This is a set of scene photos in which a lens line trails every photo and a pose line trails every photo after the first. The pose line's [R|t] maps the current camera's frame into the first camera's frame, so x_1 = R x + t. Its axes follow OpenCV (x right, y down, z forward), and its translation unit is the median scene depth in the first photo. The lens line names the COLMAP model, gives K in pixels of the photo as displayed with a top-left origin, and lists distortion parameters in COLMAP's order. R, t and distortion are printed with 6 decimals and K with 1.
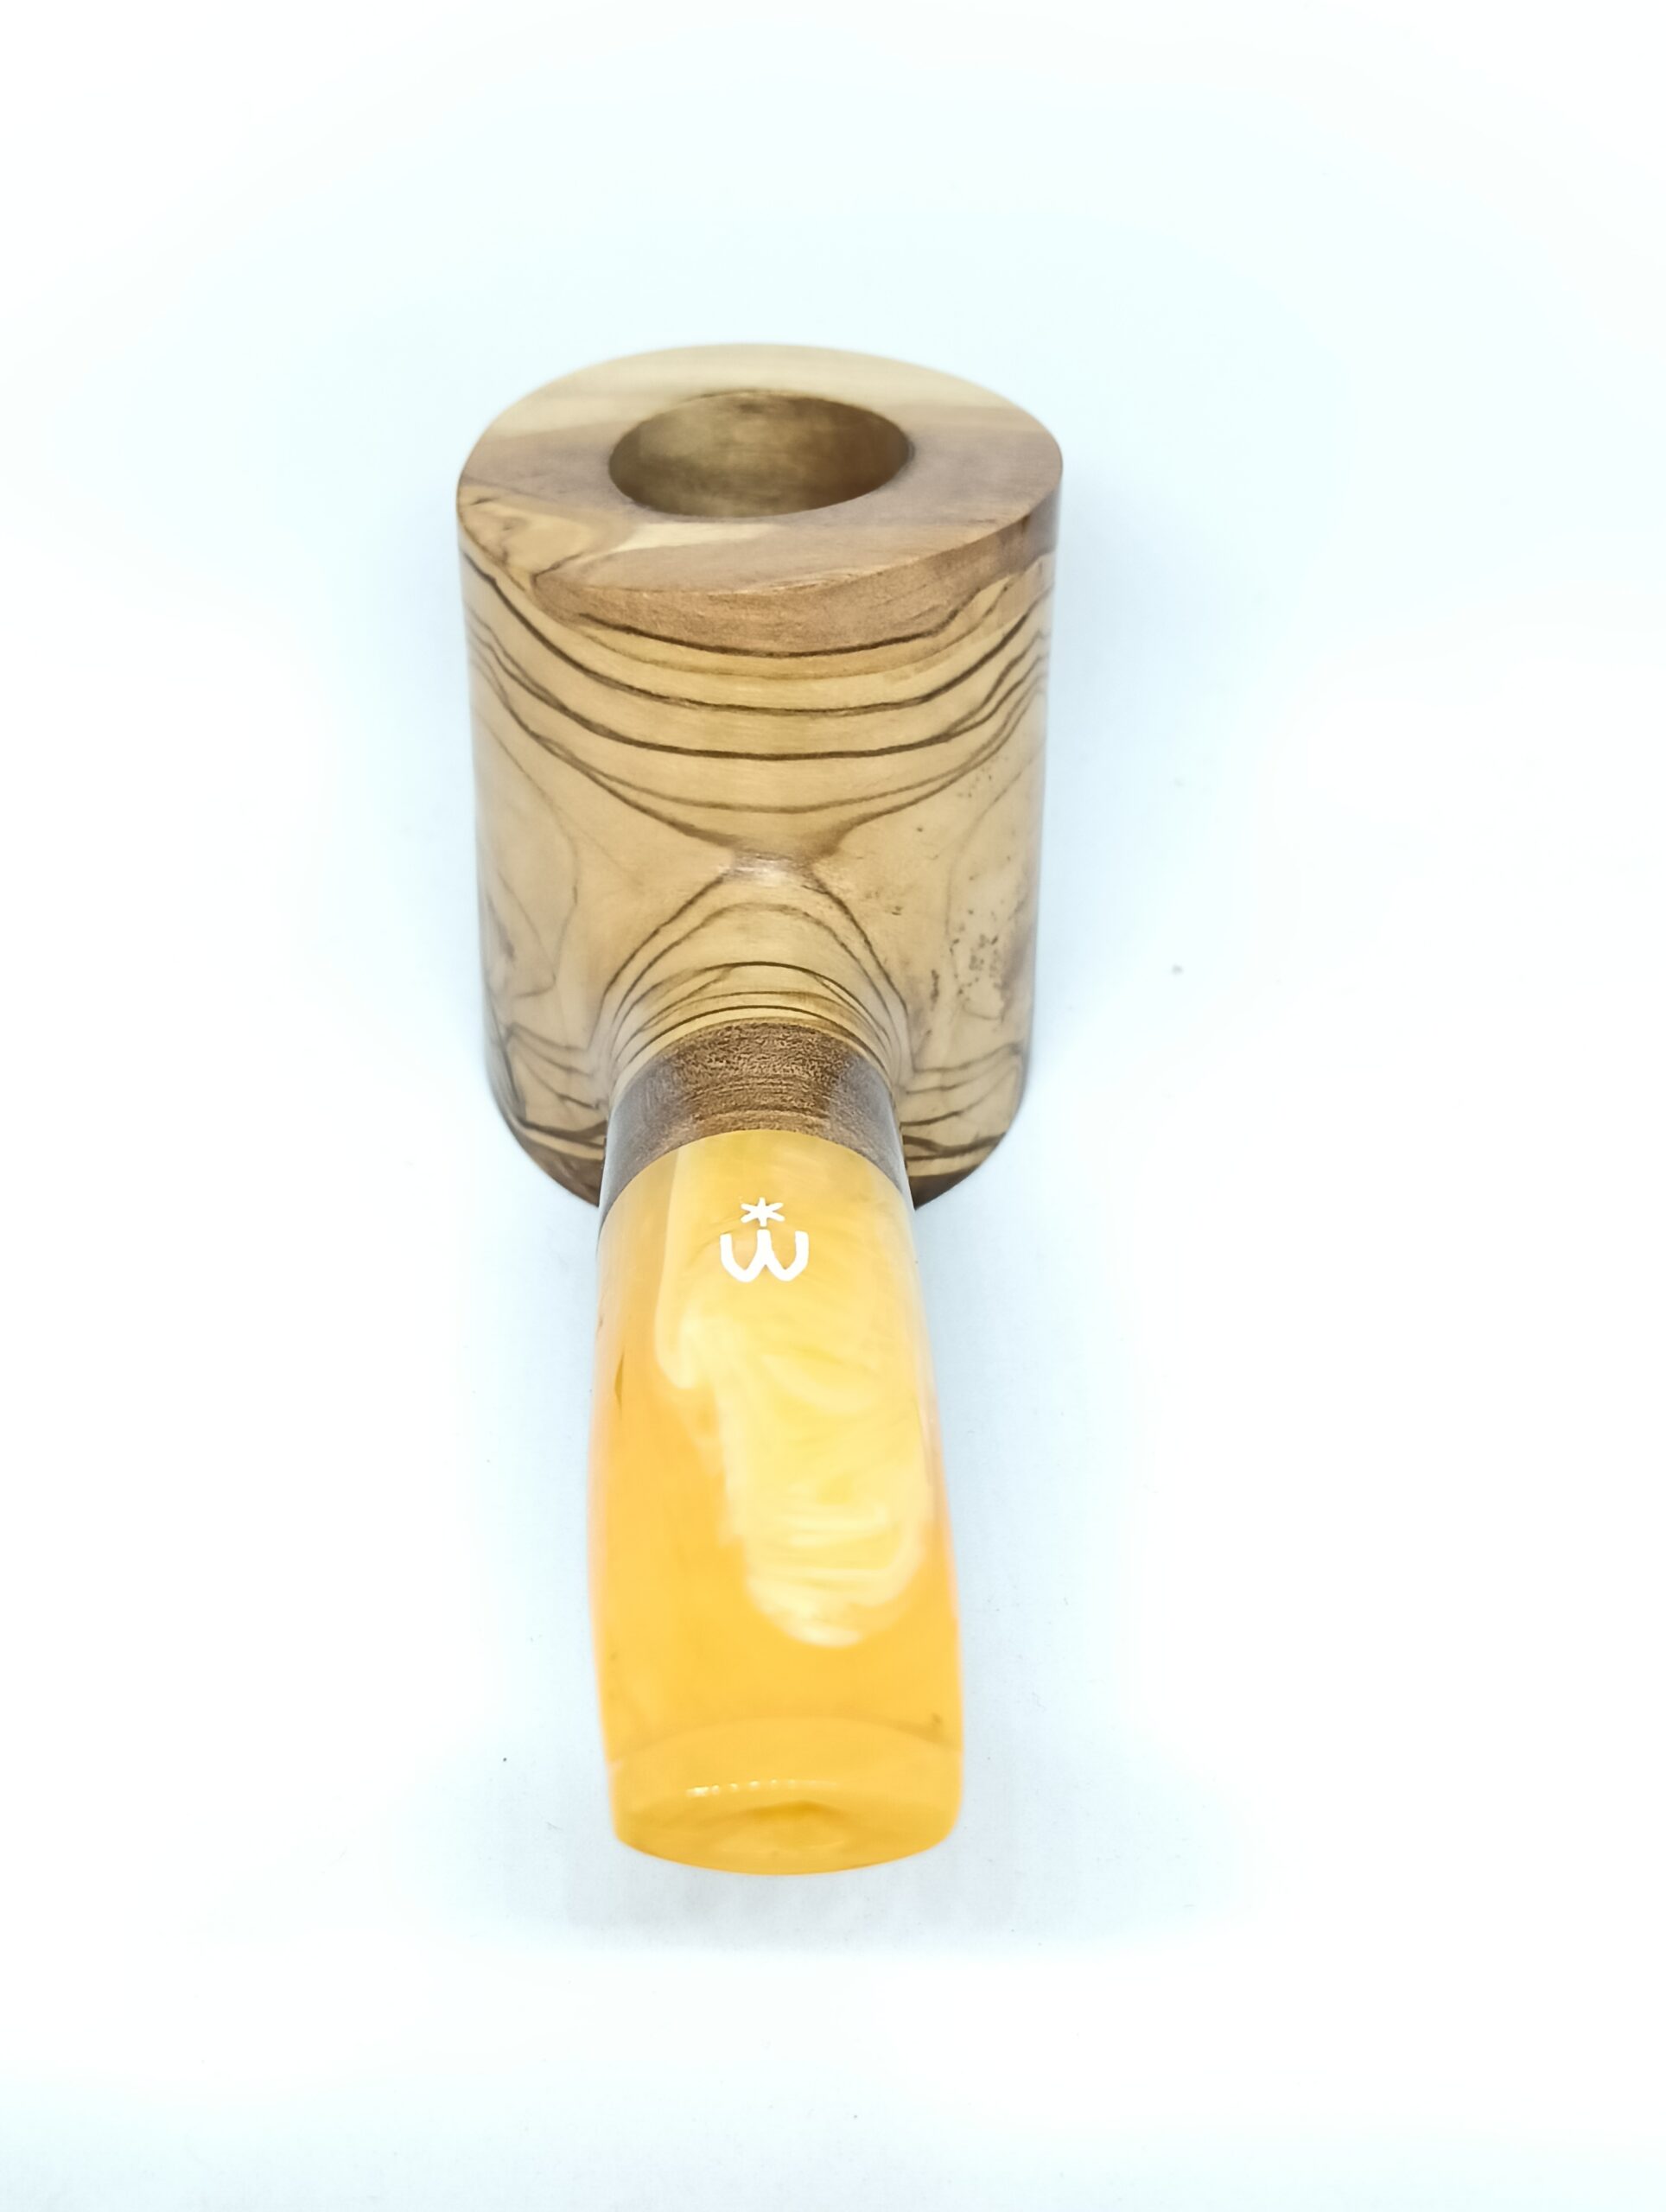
lens RADIAL K [[2730.9, 0, 833.0], [0, 2730.9, 1106.0], [0, 0, 1]] dist [0.215799, -0.003932]
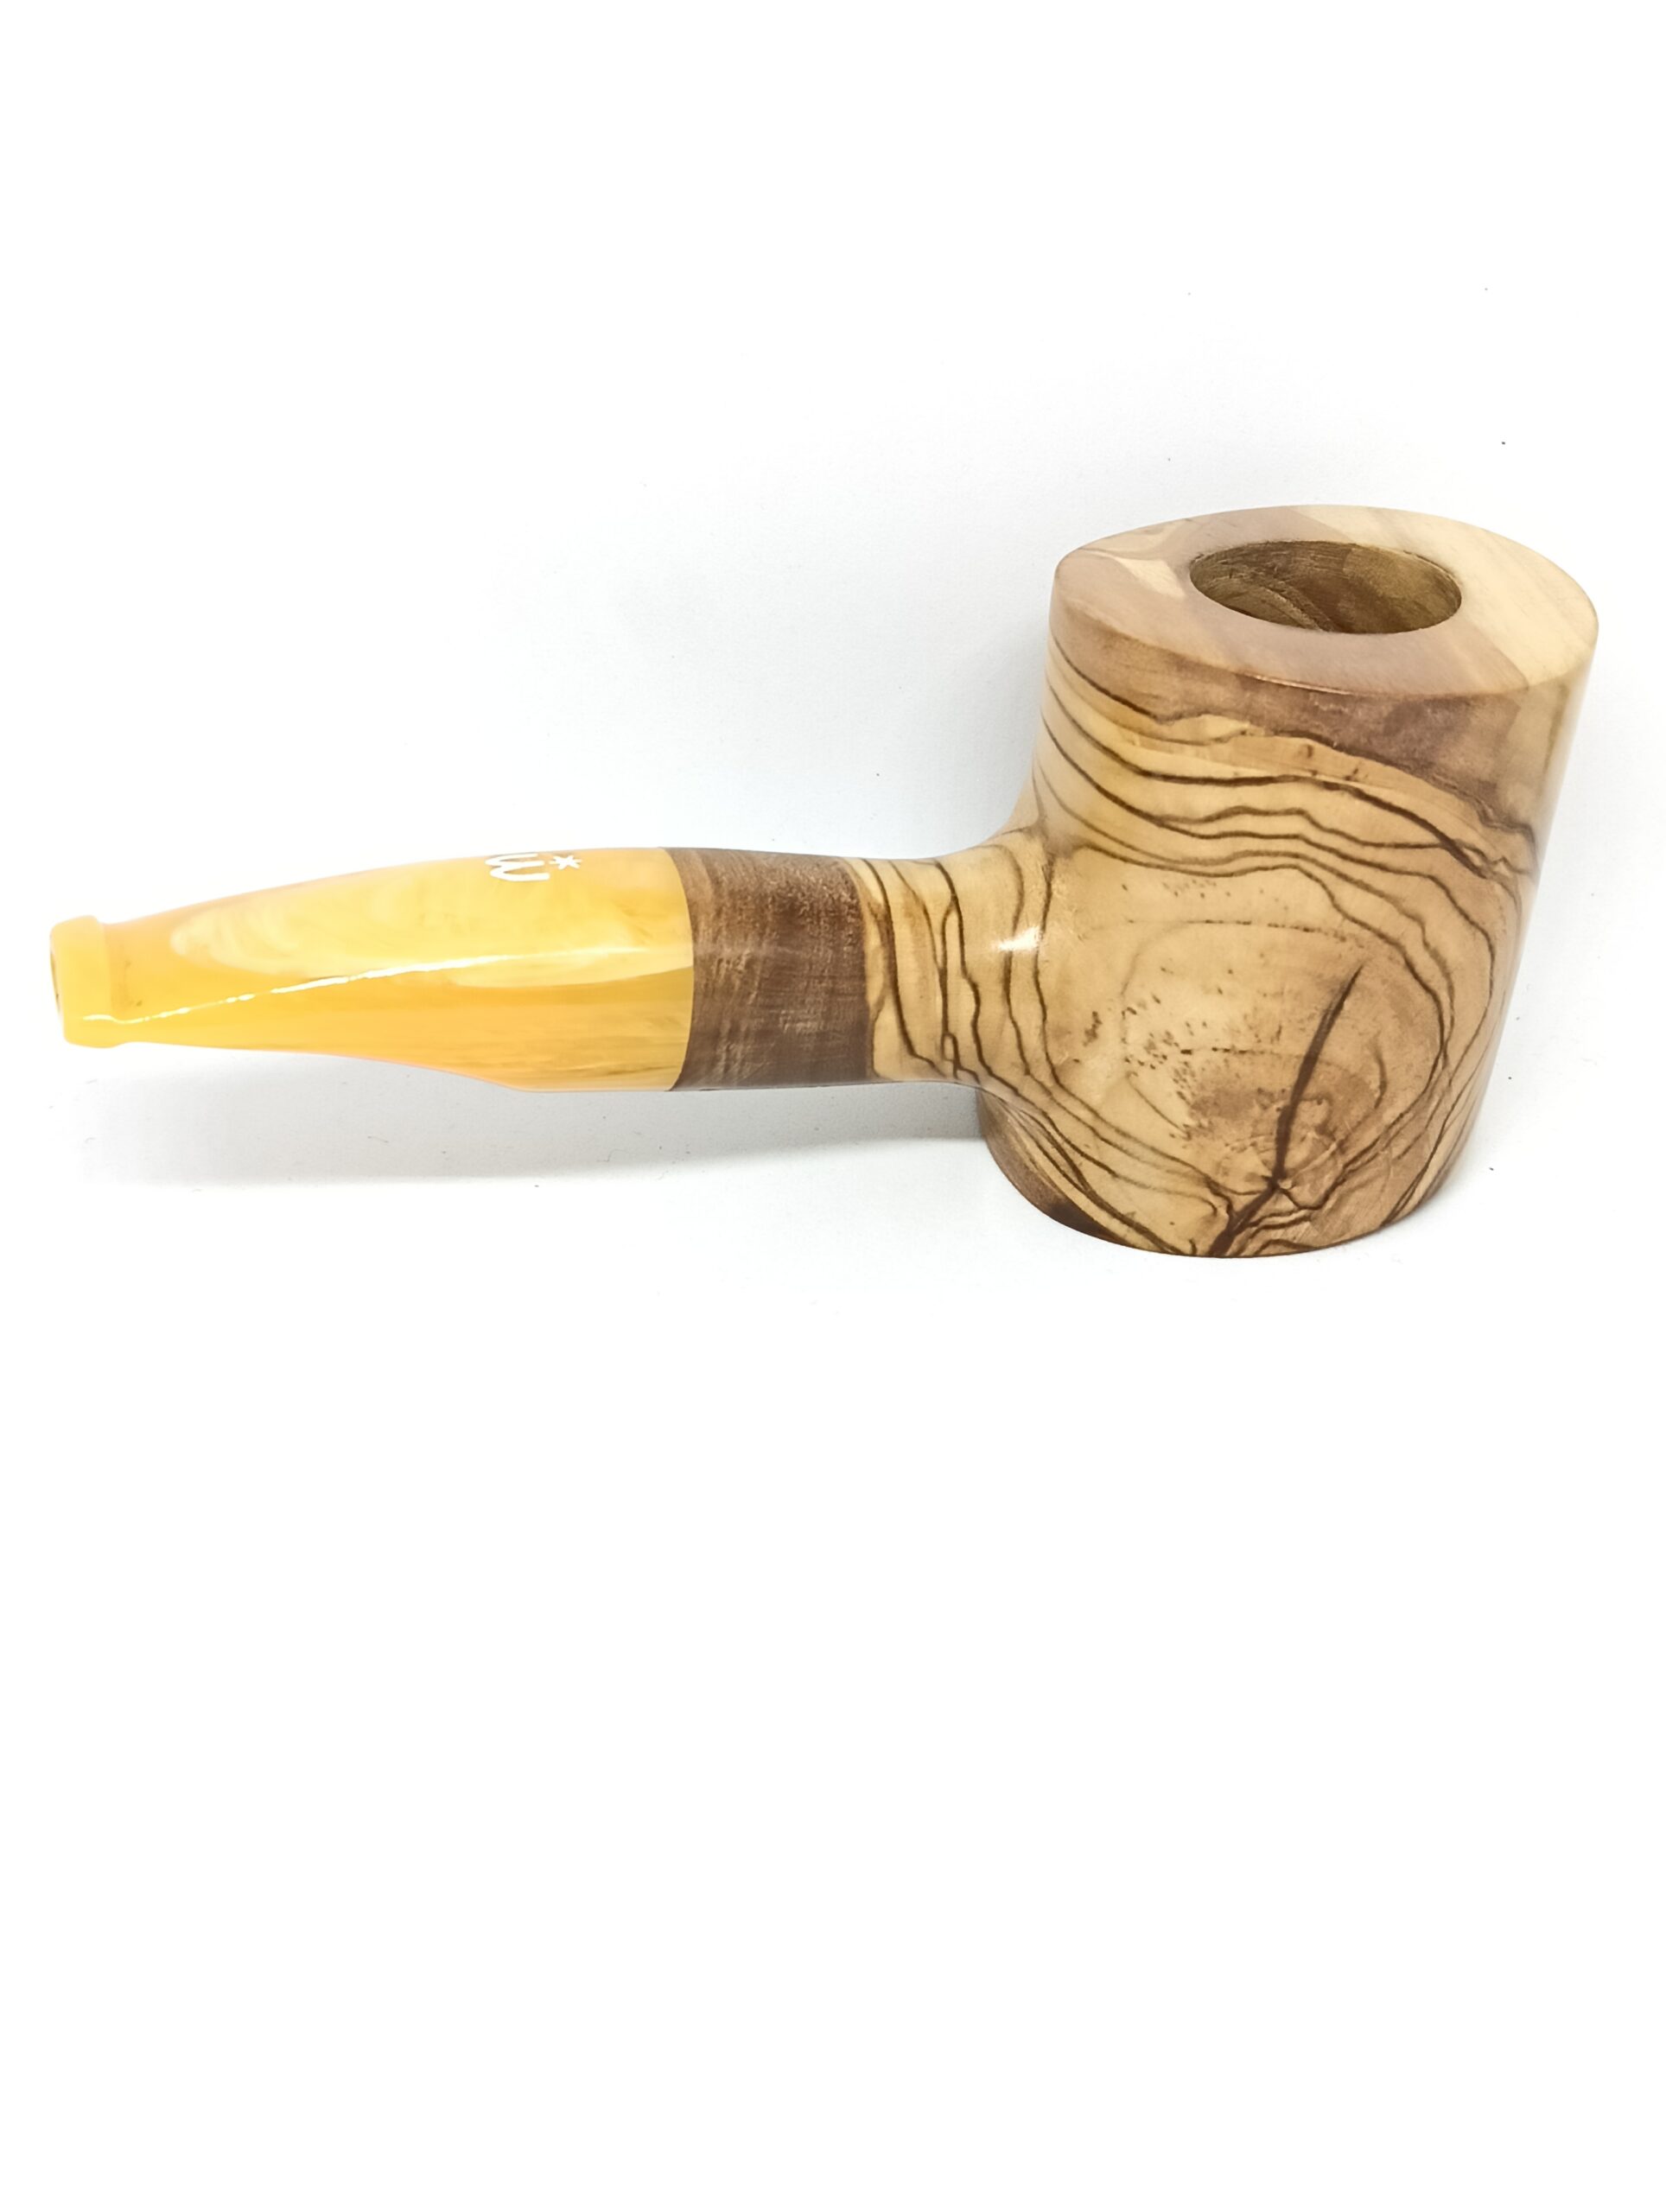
lens RADIAL K [[2730.9, 0, 833.0], [0, 2730.9, 1106.0], [0, 0, 1]] dist [0.215799, -0.003932]
pose [[0.244599, 0.532991, -0.809995, 0.988293], [-0.615736, 0.730697, 0.294875, -0.300717], [0.749026, 0.426617, 0.506910, 0.379045]]
